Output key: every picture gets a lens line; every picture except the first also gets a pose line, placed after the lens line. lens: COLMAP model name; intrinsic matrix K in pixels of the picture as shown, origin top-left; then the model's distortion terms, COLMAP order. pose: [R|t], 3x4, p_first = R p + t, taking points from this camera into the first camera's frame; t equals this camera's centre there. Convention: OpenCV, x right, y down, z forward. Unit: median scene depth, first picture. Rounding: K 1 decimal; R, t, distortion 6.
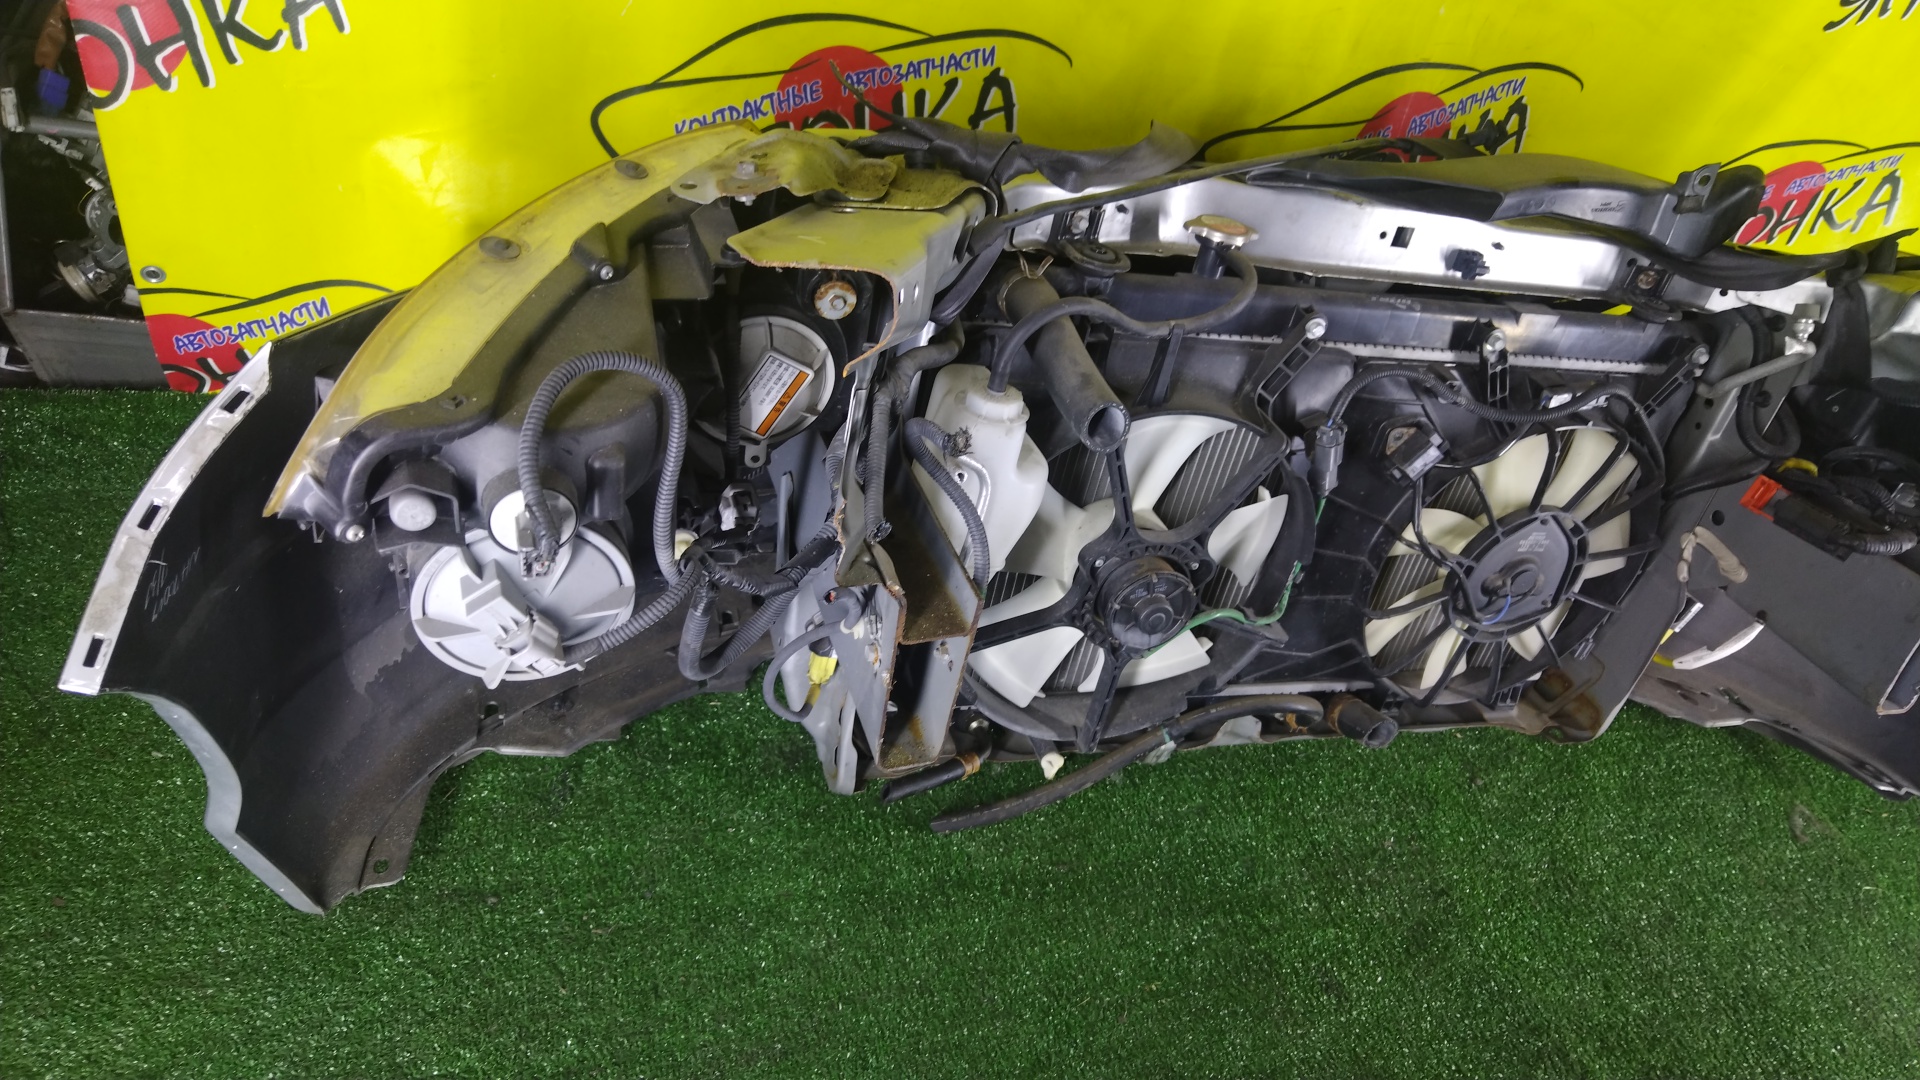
lens RADIAL K [[1336.5, 0, 975.7], [0, 1336.5, 542.8], [0, 0, 1]] dist [-0.010016, 0.019019]
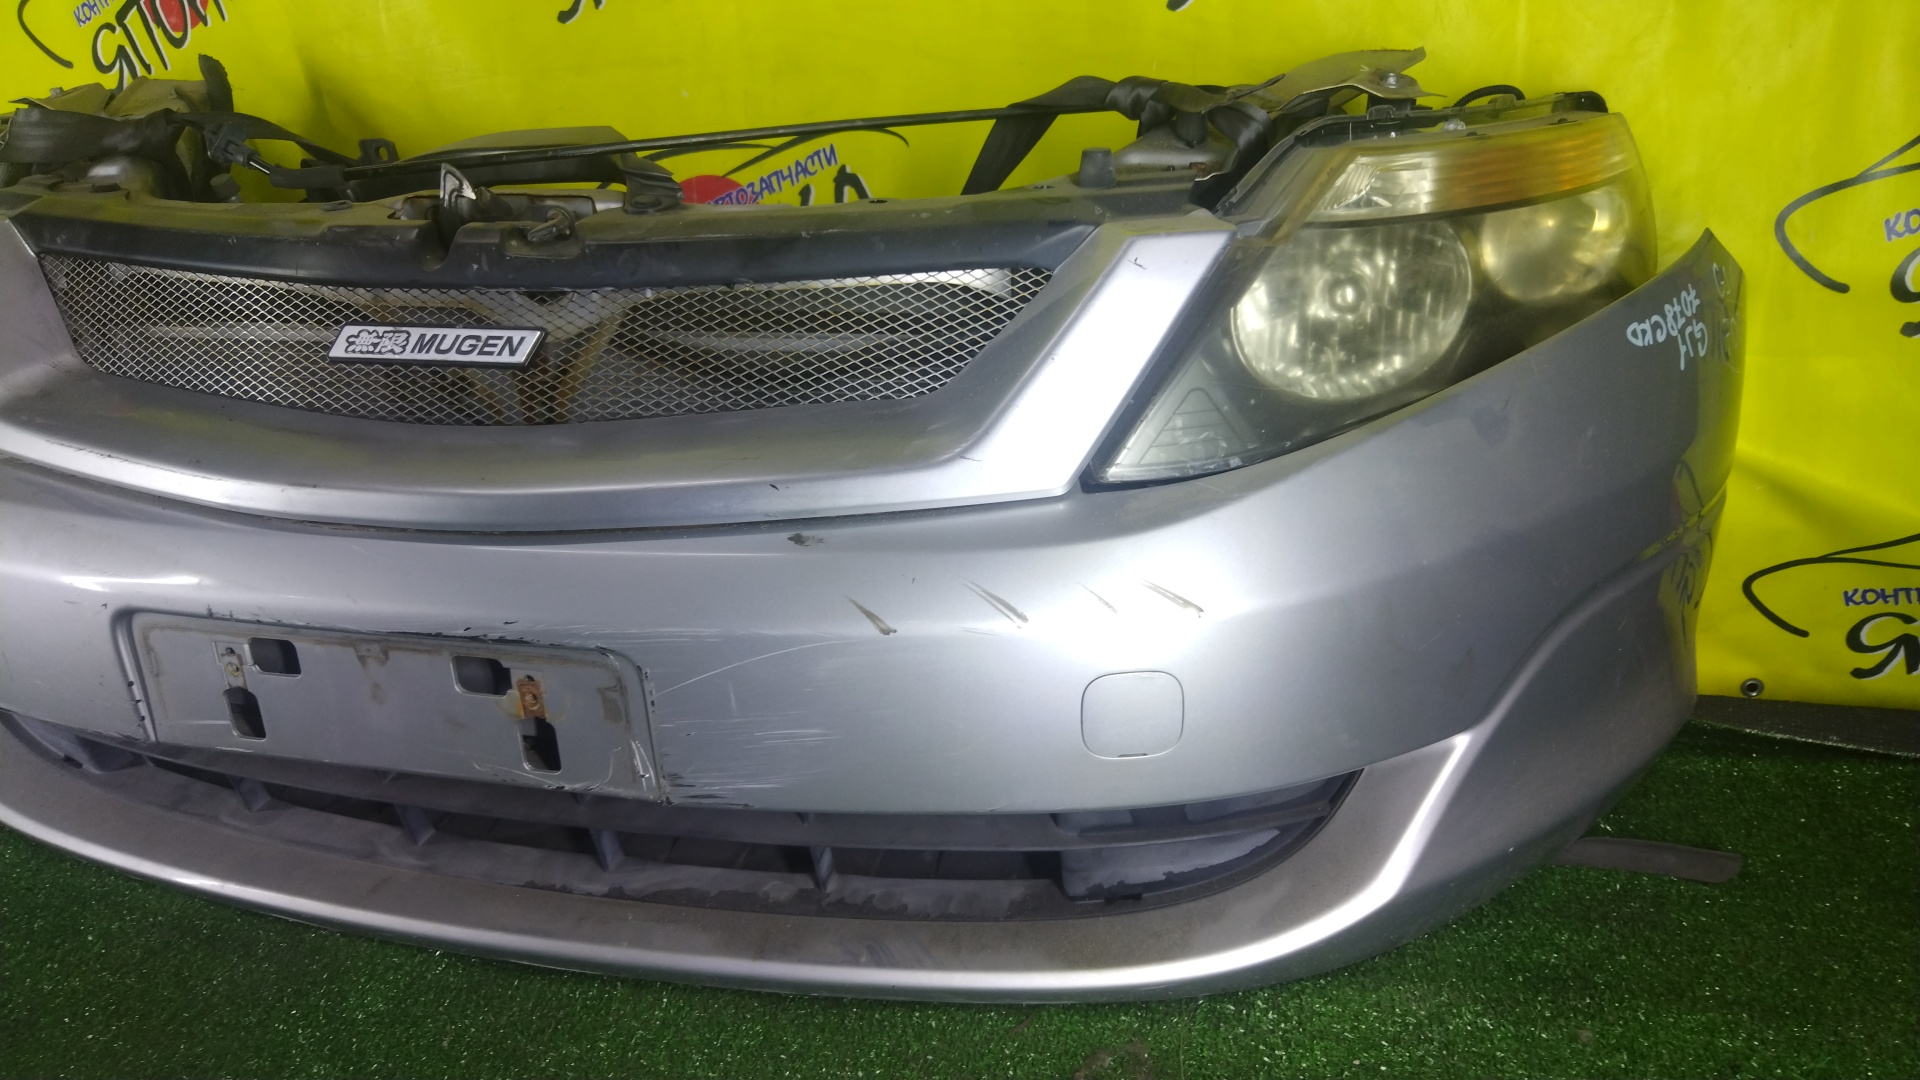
lens RADIAL K [[1336.5, 0, 958.5], [0, 1336.5, 537.3], [0, 0, 1]] dist [-0.010016, 0.019019]
pose [[0.843669, -0.134198, -0.519820, 1.108758], [-0.128954, 0.889252, -0.438863, 0.346071], [0.521146, 0.437288, 0.732930, 0.575841]]
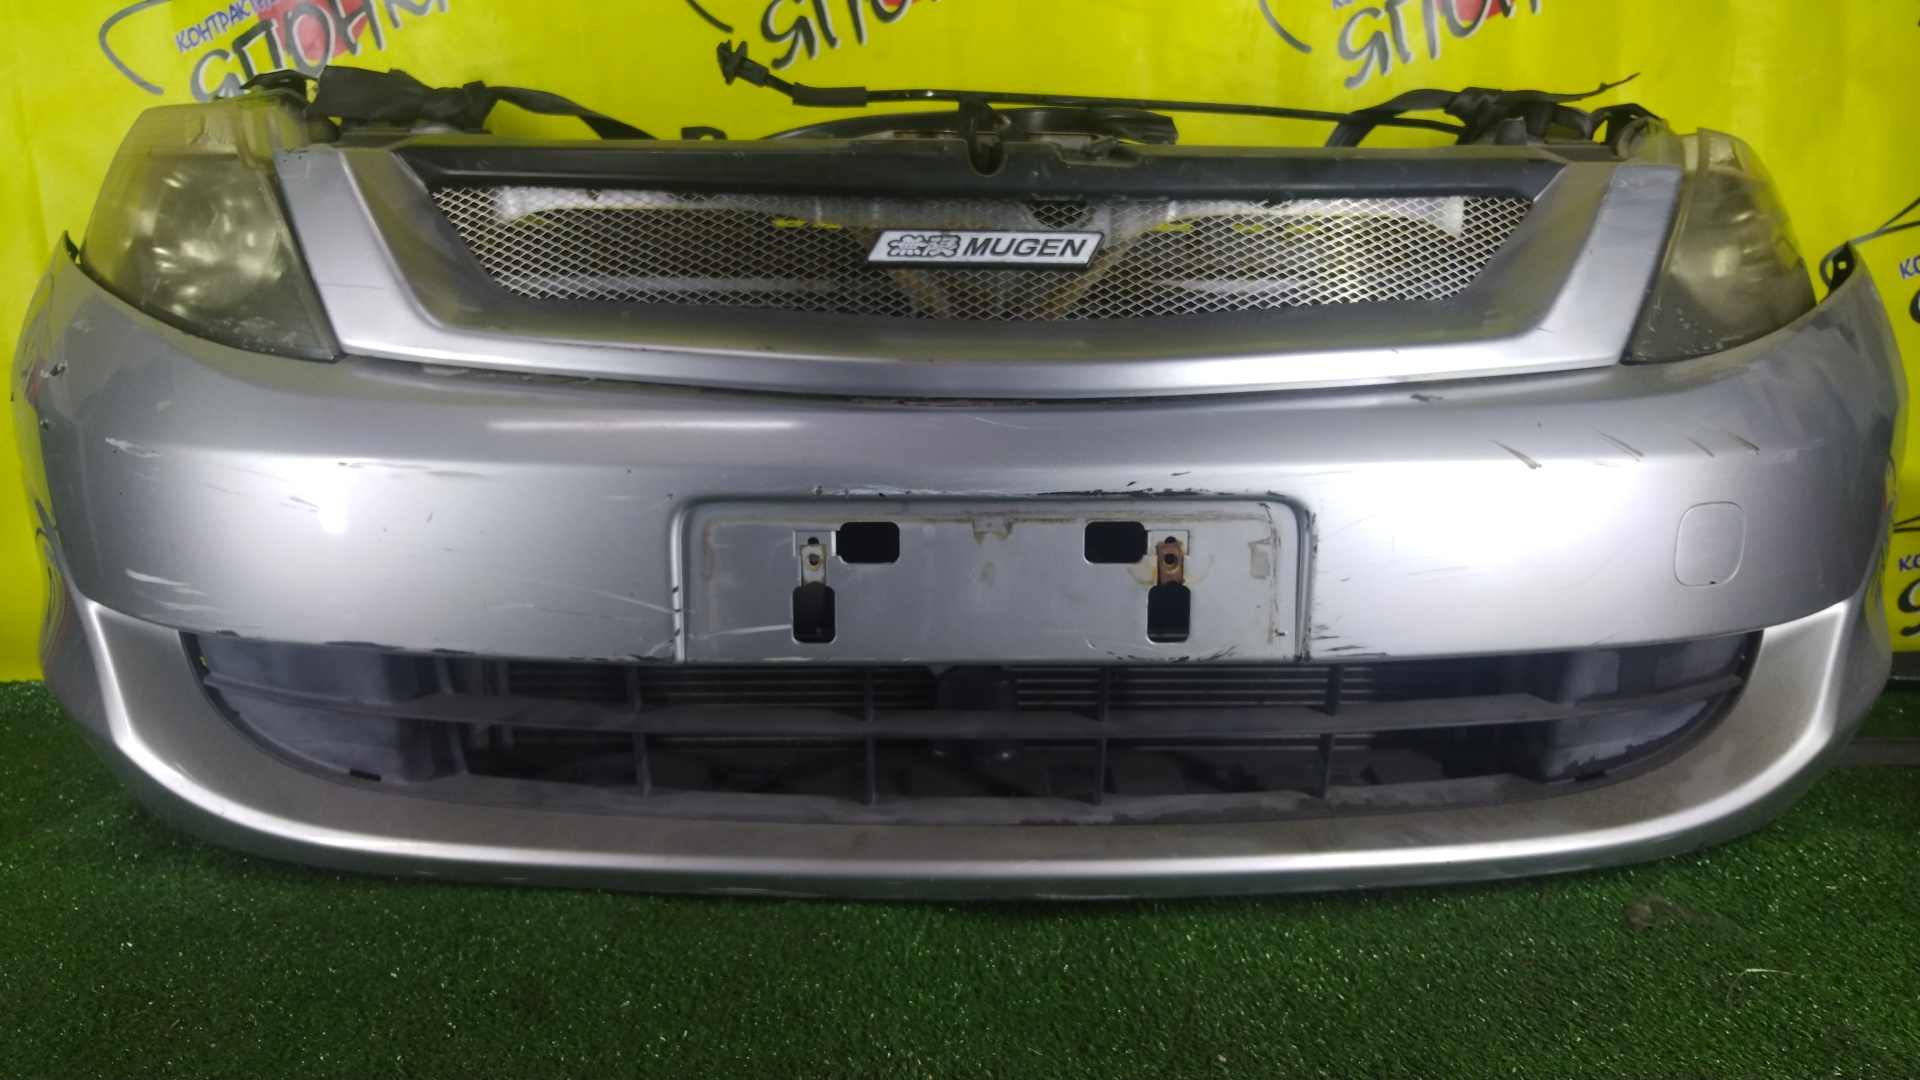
lens RADIAL K [[1336.5, 0, 962.4], [0, 1336.5, 532.2], [0, 0, 1]] dist [-0.010016, 0.019019]
pose [[0.943117, -0.239030, -0.231072, 0.631950], [0.050533, 0.790027, -0.610986, 0.544907], [0.328597, 0.564555, 0.757167, 0.438848]]
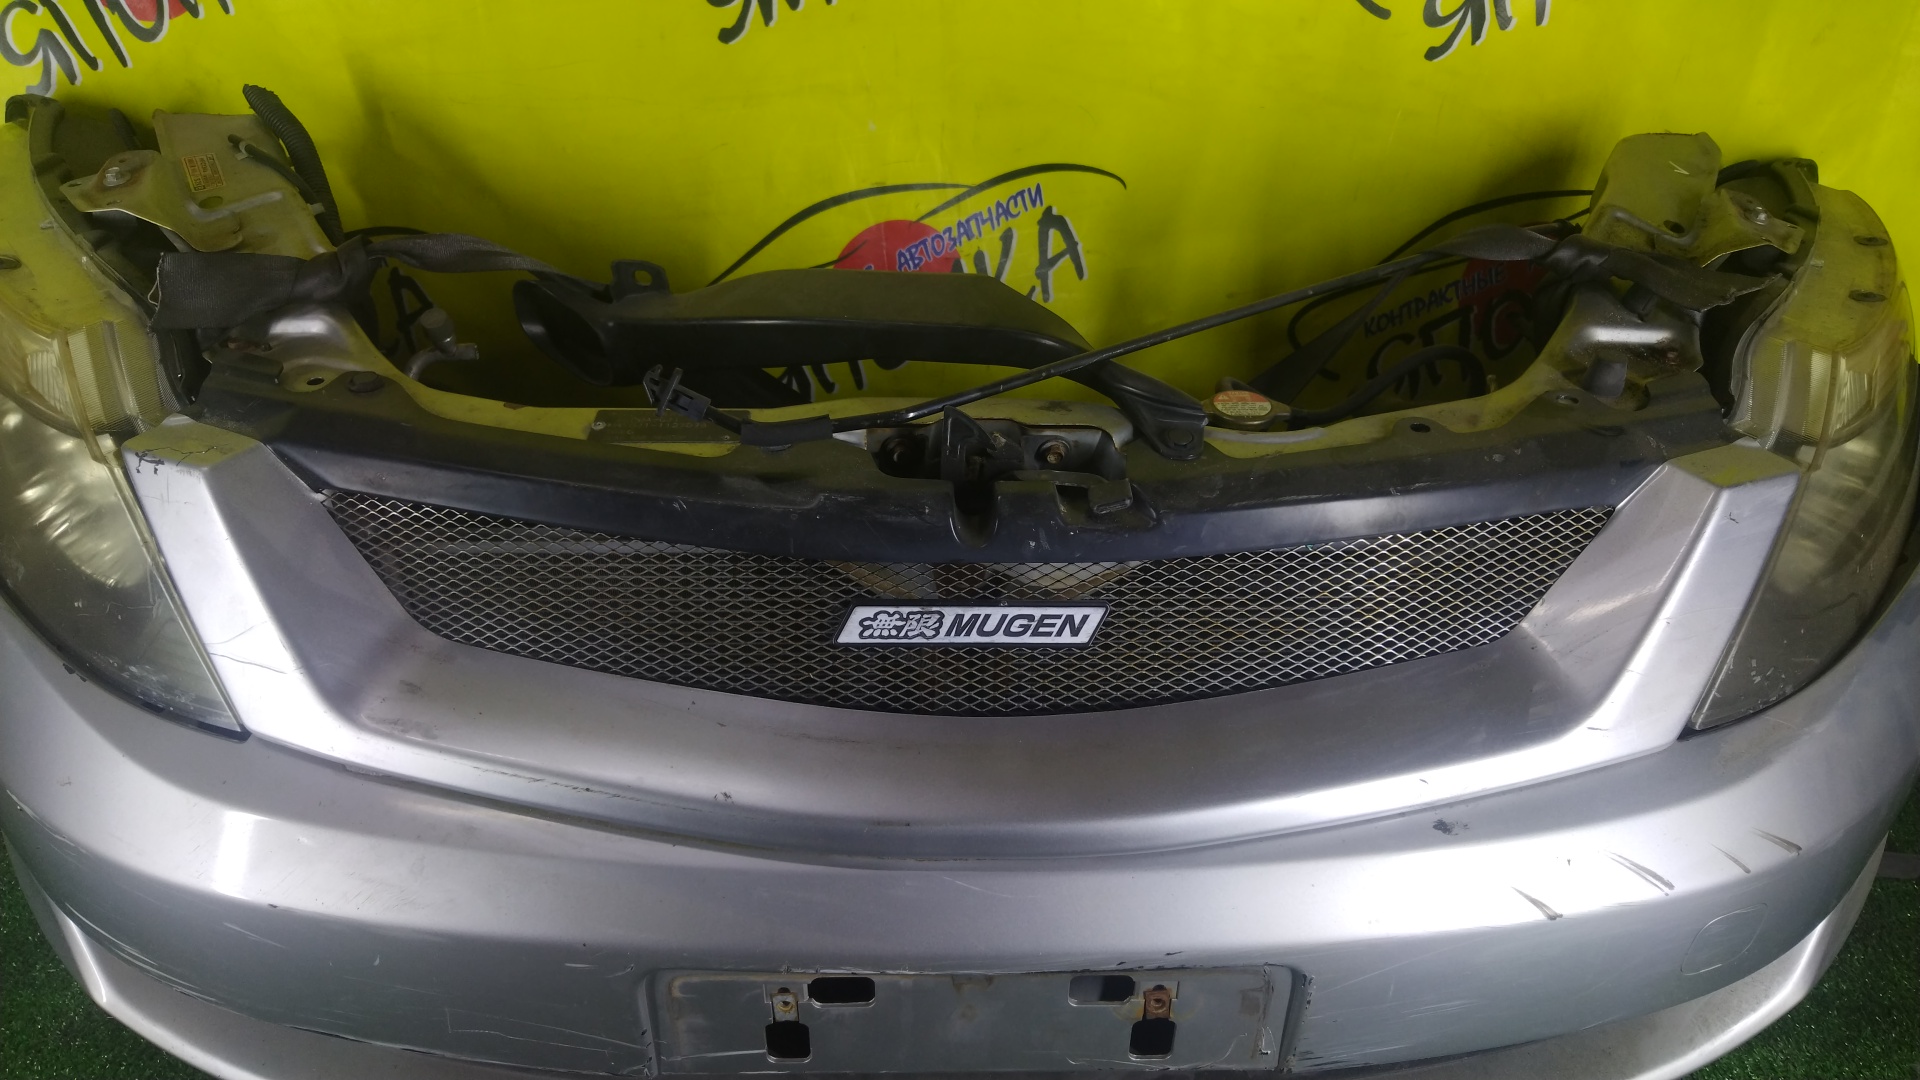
lens RADIAL K [[1336.5, 0, 962.8], [0, 1336.5, 539.1], [0, 0, 1]] dist [-0.010016, 0.019019]
pose [[0.946685, -0.120765, -0.298670, 0.702390], [0.039439, 0.963552, -0.264597, 0.104263], [0.319738, 0.238711, 0.916943, 0.315843]]
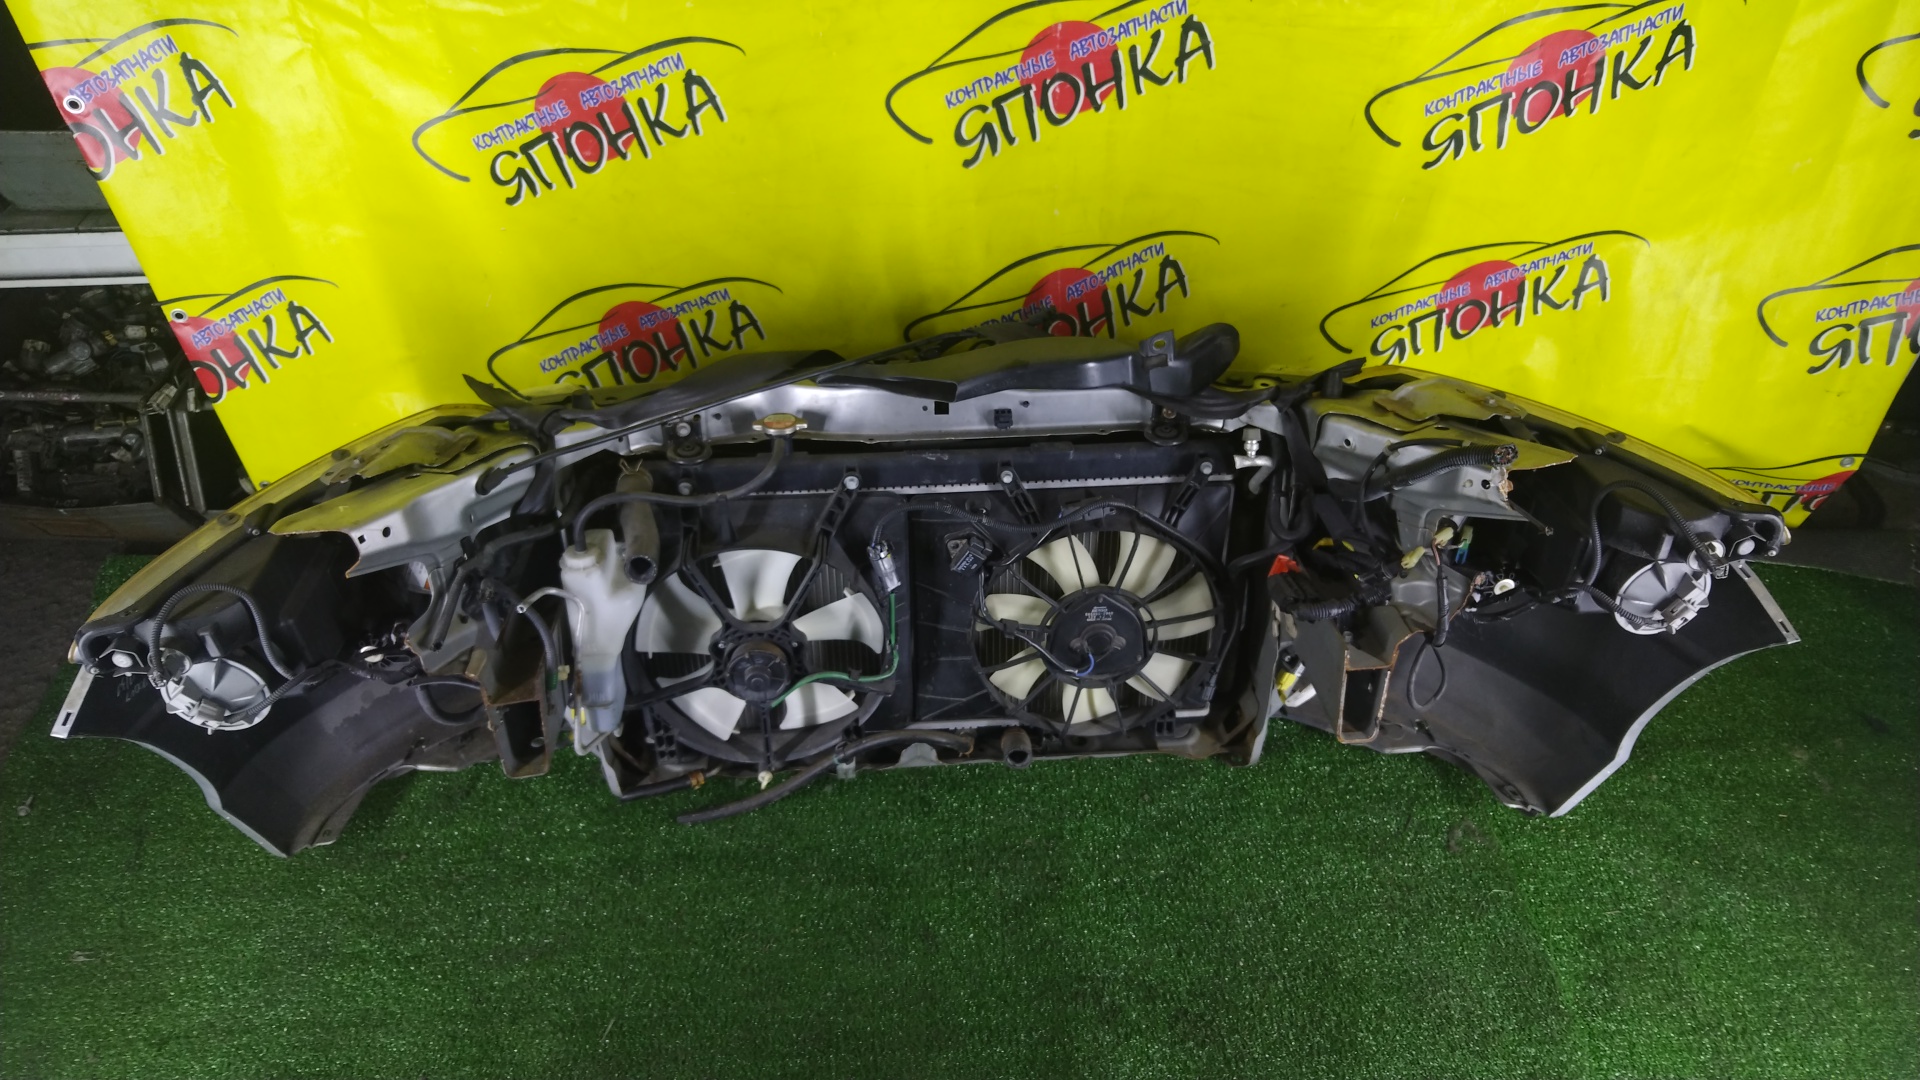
lens RADIAL K [[1336.5, 0, 958.7], [0, 1336.5, 544.9], [0, 0, 1]] dist [-0.010016, 0.019019]
pose [[0.946407, -0.049489, -0.319162, 0.737925], [0.043746, 0.998726, -0.025142, -0.043482], [0.320000, 0.009832, 0.947367, -0.317689]]
